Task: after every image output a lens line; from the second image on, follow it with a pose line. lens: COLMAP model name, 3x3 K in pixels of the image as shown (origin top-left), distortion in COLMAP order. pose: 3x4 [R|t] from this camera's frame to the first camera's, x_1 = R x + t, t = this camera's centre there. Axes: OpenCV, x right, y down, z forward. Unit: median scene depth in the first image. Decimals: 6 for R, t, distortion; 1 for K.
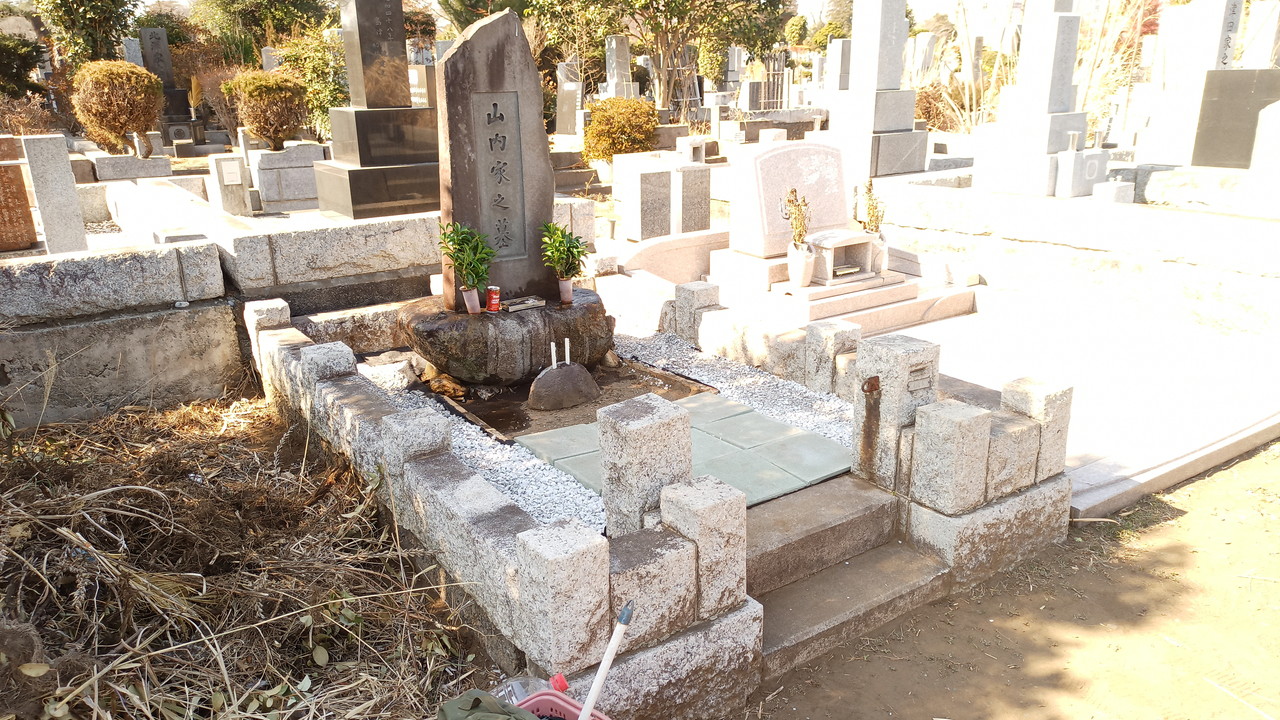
lens RADIAL K [[932.5, 0, 646.0], [0, 932.5, 366.2], [0, 0, 1]] dist [0.077962, -0.083324]
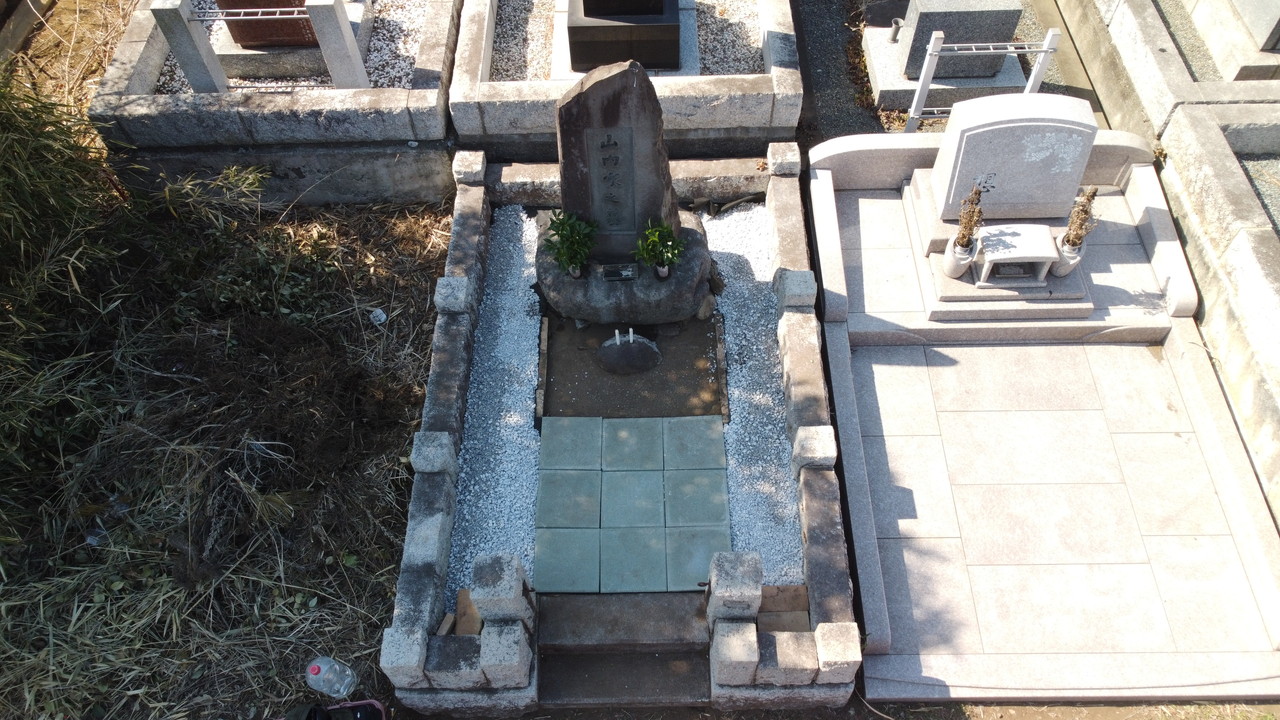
lens RADIAL K [[970.8, 0, 637.1], [0, 970.8, 363.6], [0, 0, 1]] dist [0.000041, -0.003780]
pose [[0.830789, 0.459833, -0.313597, 0.317518], [-0.164918, 0.741501, 0.650368, -0.771262], [0.531593, -0.488601, 0.691866, 0.113875]]
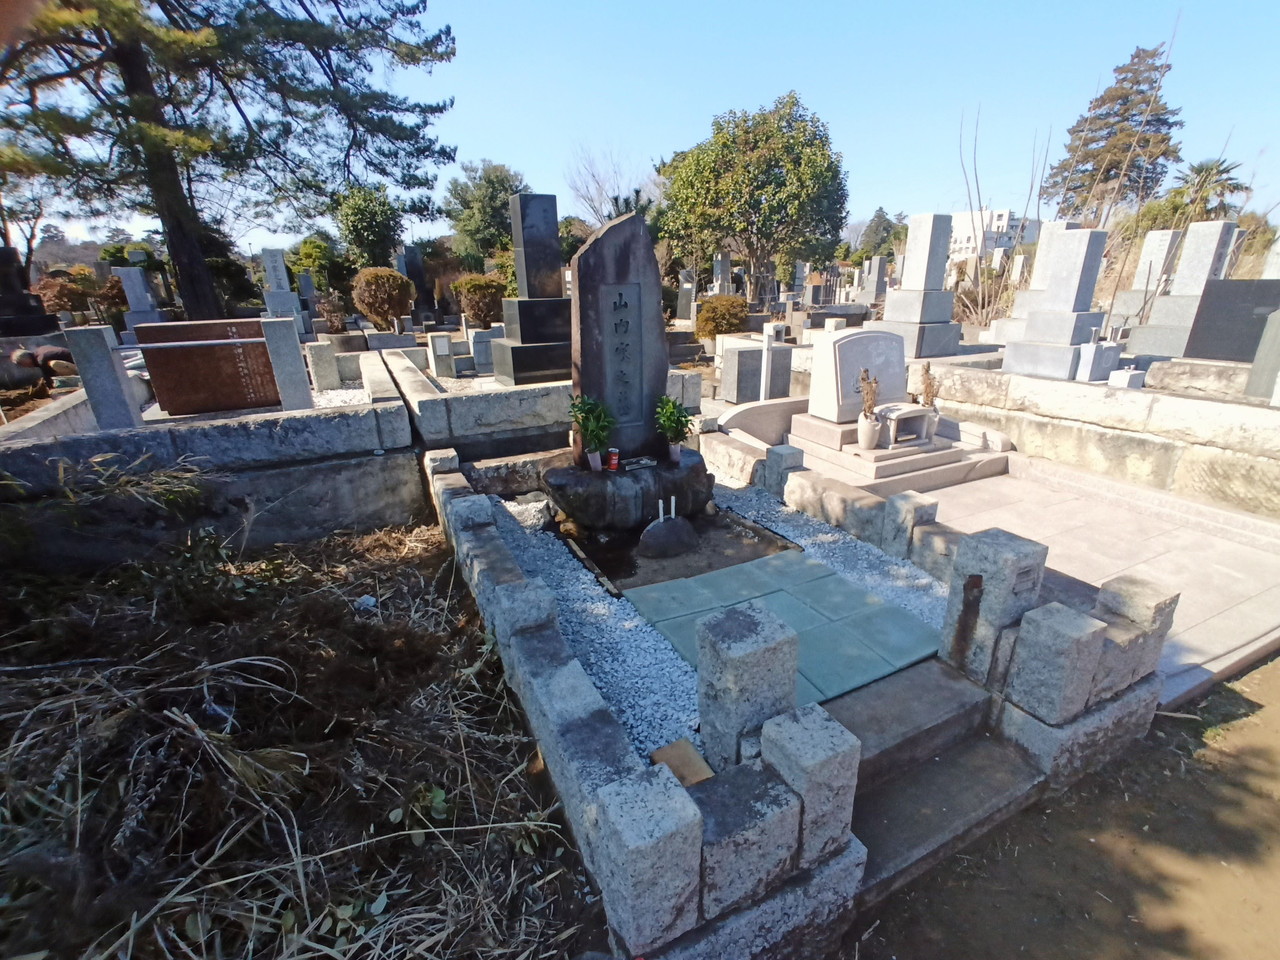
lens RADIAL K [[594.9, 0, 662.1], [0, 594.9, 502.0], [0, 0, 1]] dist [-0.033203, 0.020998]
pose [[0.992863, 0.048292, -0.109043, -0.016272], [-0.042058, 0.997386, 0.058762, -0.063156], [0.111596, -0.053756, 0.992299, 0.248223]]
